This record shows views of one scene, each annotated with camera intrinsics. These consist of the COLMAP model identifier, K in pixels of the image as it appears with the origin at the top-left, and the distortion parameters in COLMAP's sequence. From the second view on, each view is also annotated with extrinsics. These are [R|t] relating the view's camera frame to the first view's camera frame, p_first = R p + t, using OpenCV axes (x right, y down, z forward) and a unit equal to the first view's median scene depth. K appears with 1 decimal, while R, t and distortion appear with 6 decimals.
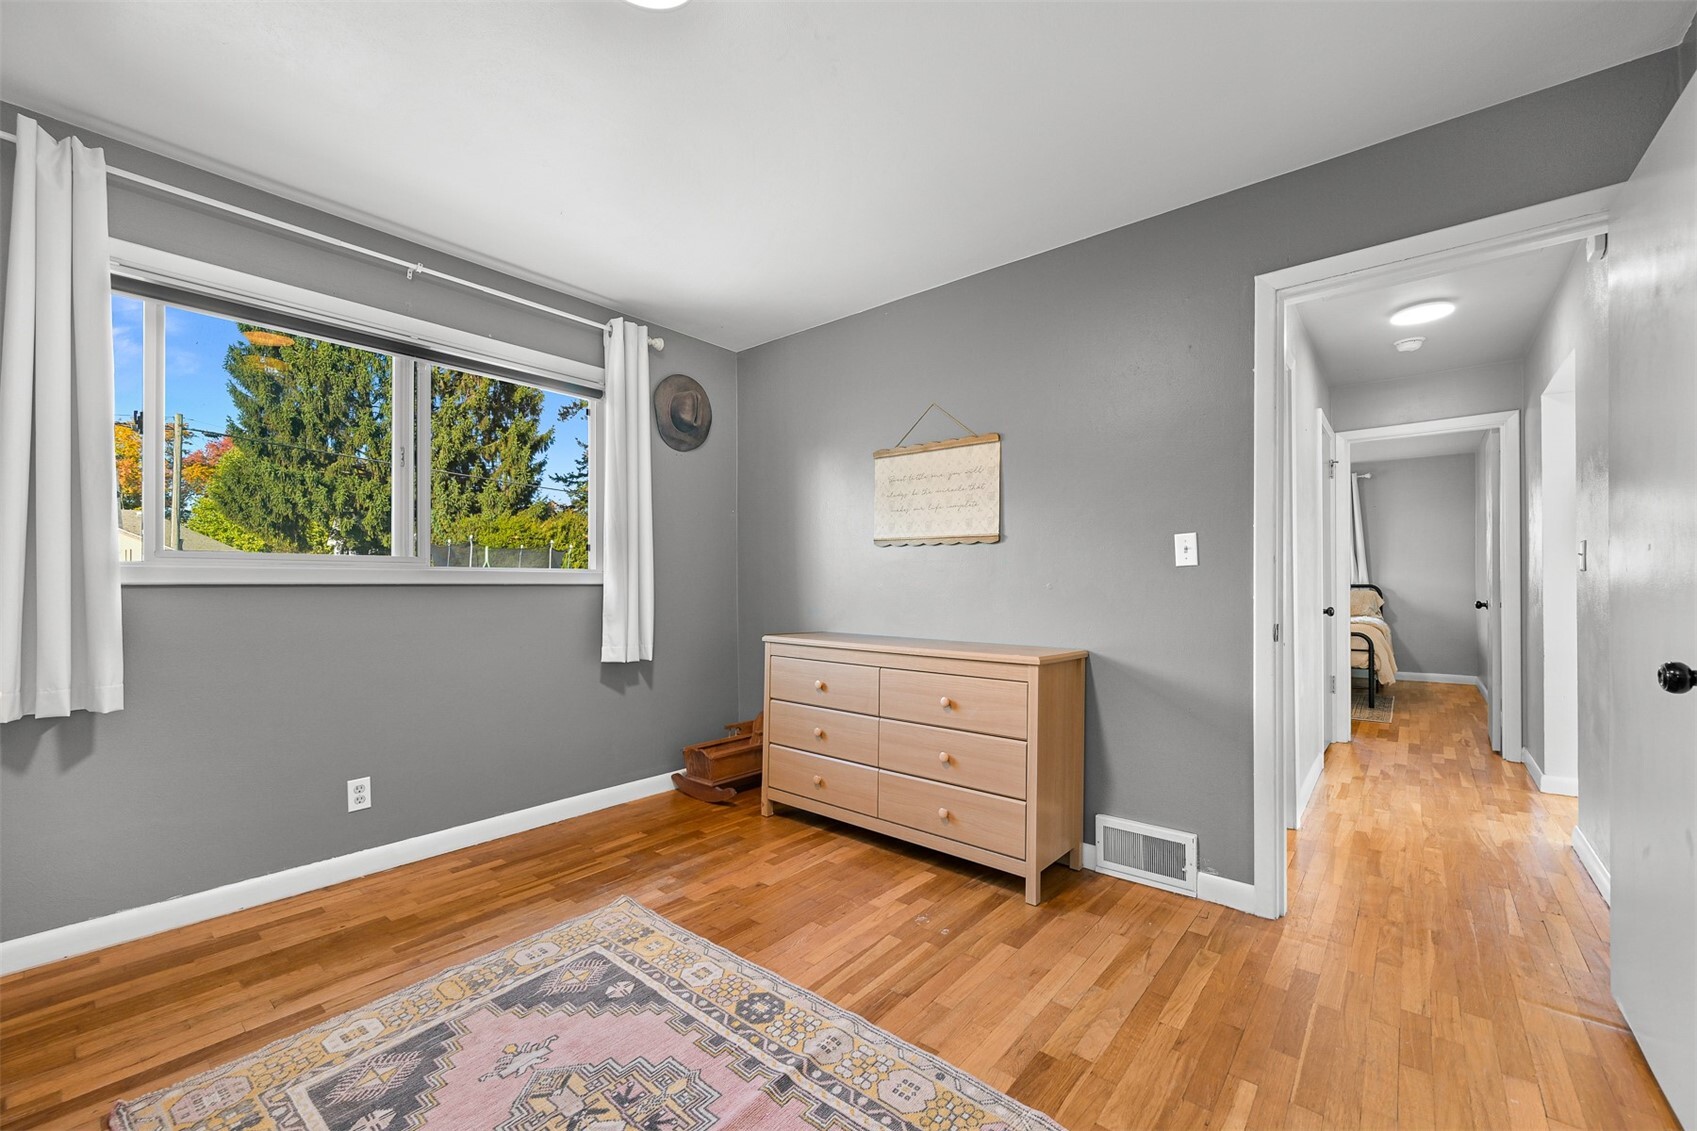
lens RADIAL K [[671.9, 0, 847.3], [0, 671.9, 572.6], [0, 0, 1]] dist [0.000240, 0.000026]
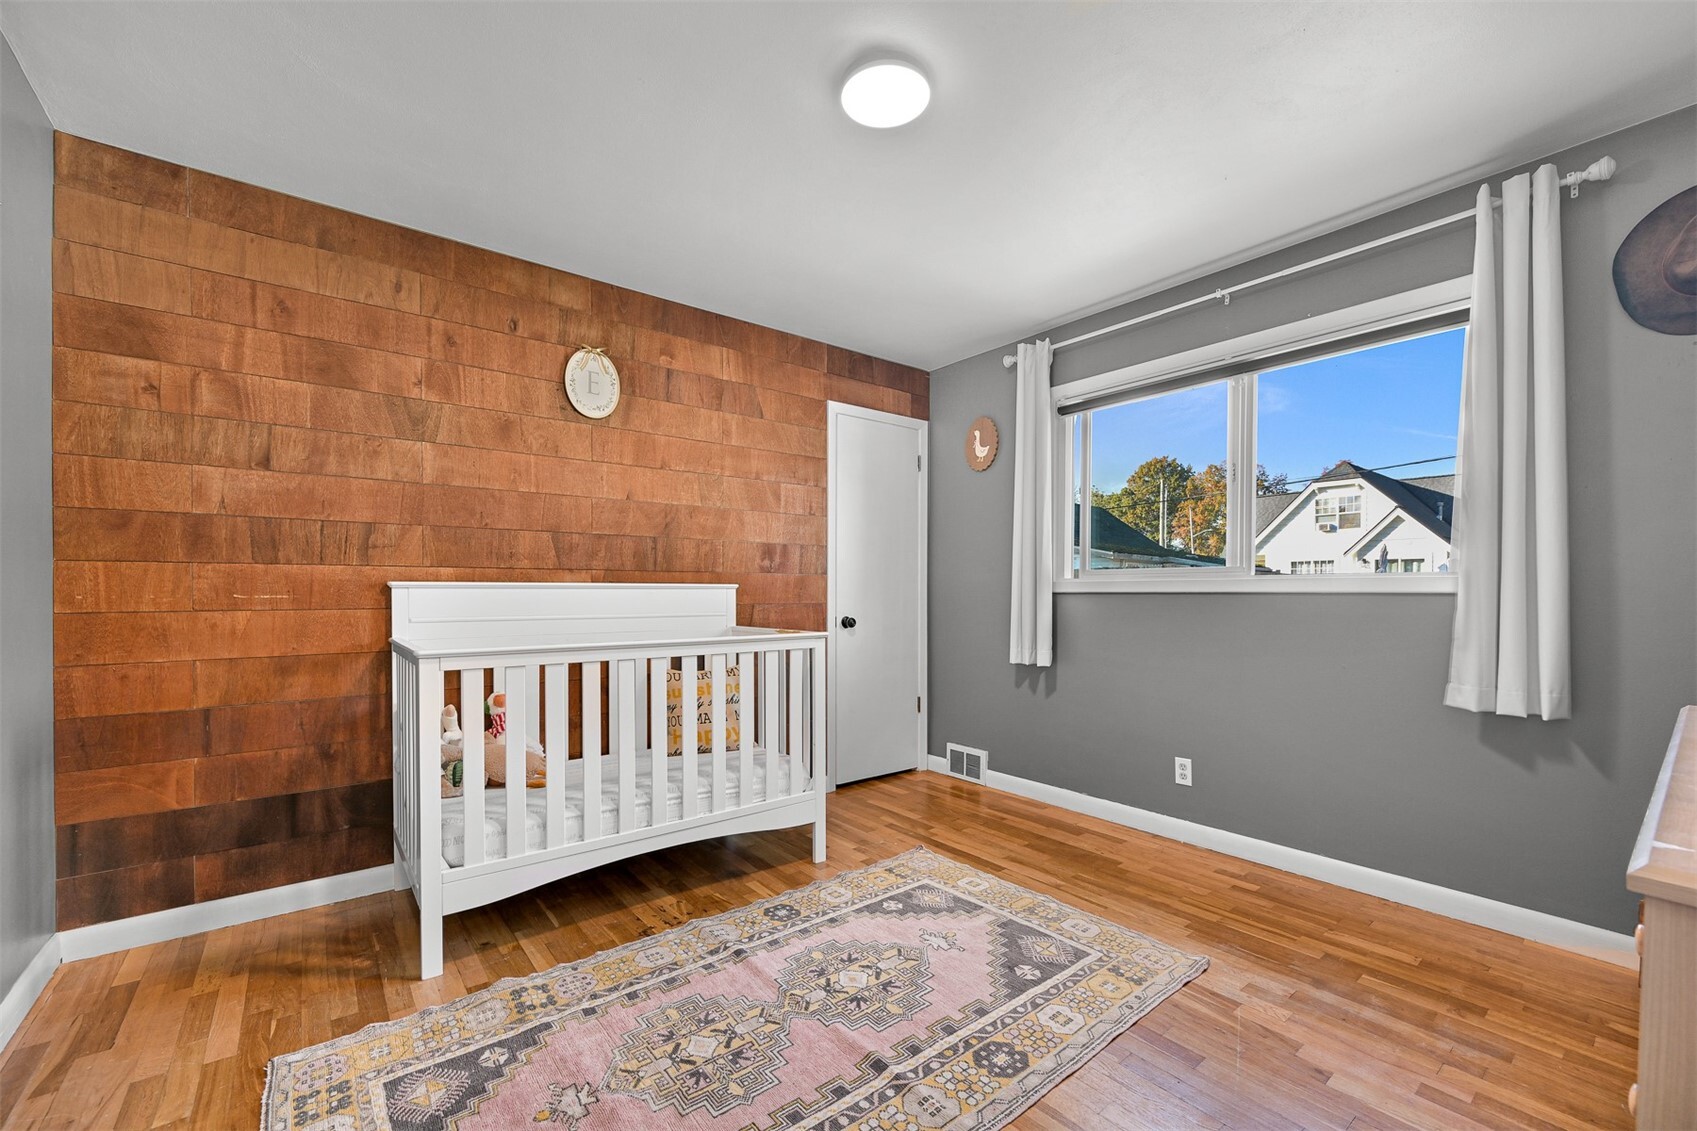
lens RADIAL K [[671.9, 0, 847.3], [0, 671.9, 572.6], [0, 0, 1]] dist [0.000240, 0.000026]
pose [[-0.187548, -0.028192, -0.981851, 0.660217], [0.014364, 0.999402, -0.031440, 0.017394], [0.982150, -0.020000, -0.187031, 0.796874]]
